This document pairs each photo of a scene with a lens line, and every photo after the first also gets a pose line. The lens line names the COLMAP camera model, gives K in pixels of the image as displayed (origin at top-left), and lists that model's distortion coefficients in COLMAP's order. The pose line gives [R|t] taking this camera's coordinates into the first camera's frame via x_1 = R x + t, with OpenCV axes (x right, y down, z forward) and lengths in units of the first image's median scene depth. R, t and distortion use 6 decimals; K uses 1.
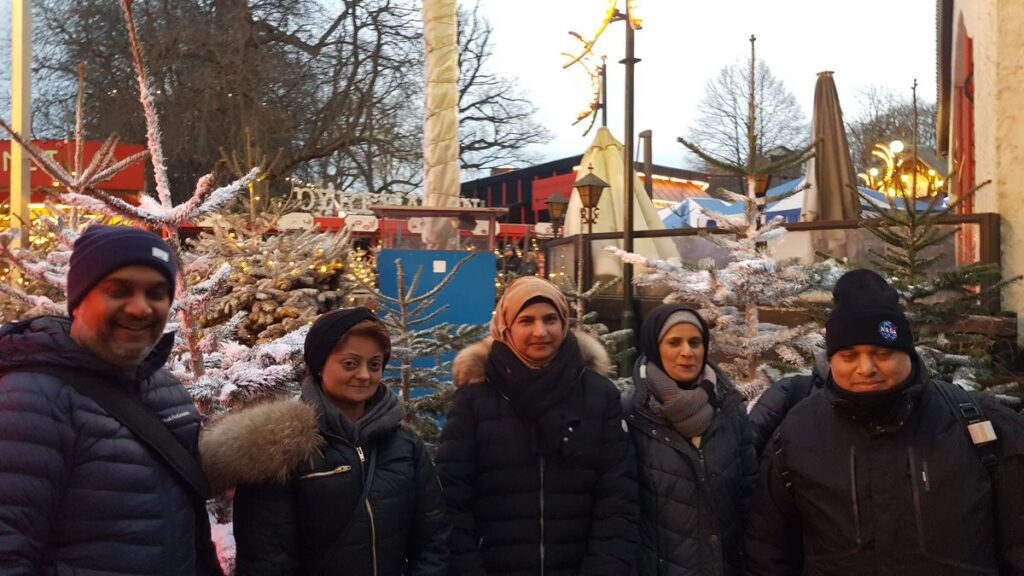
lens RADIAL K [[764.2, 0, 512.0], [0, 764.2, 288.0], [0, 0, 1]] dist [0.079872, -0.098388]
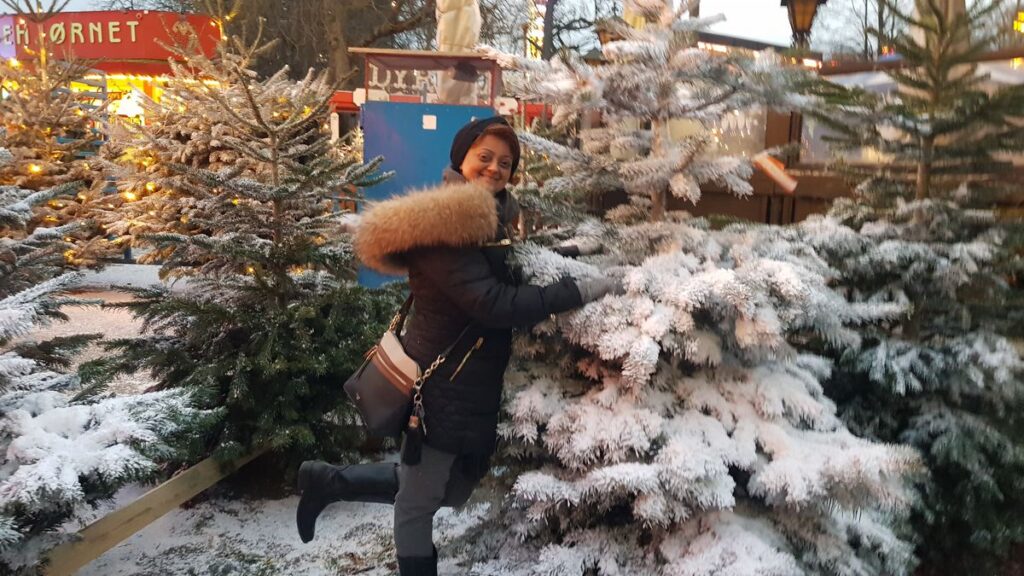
lens RADIAL K [[764.2, 0, 512.0], [0, 764.2, 288.0], [0, 0, 1]] dist [0.079872, -0.098388]
pose [[0.990205, 0.045256, -0.132083, 0.122614], [-0.026669, 0.989900, 0.139239, 0.035265], [0.137050, -0.134353, 0.981410, 0.109329]]
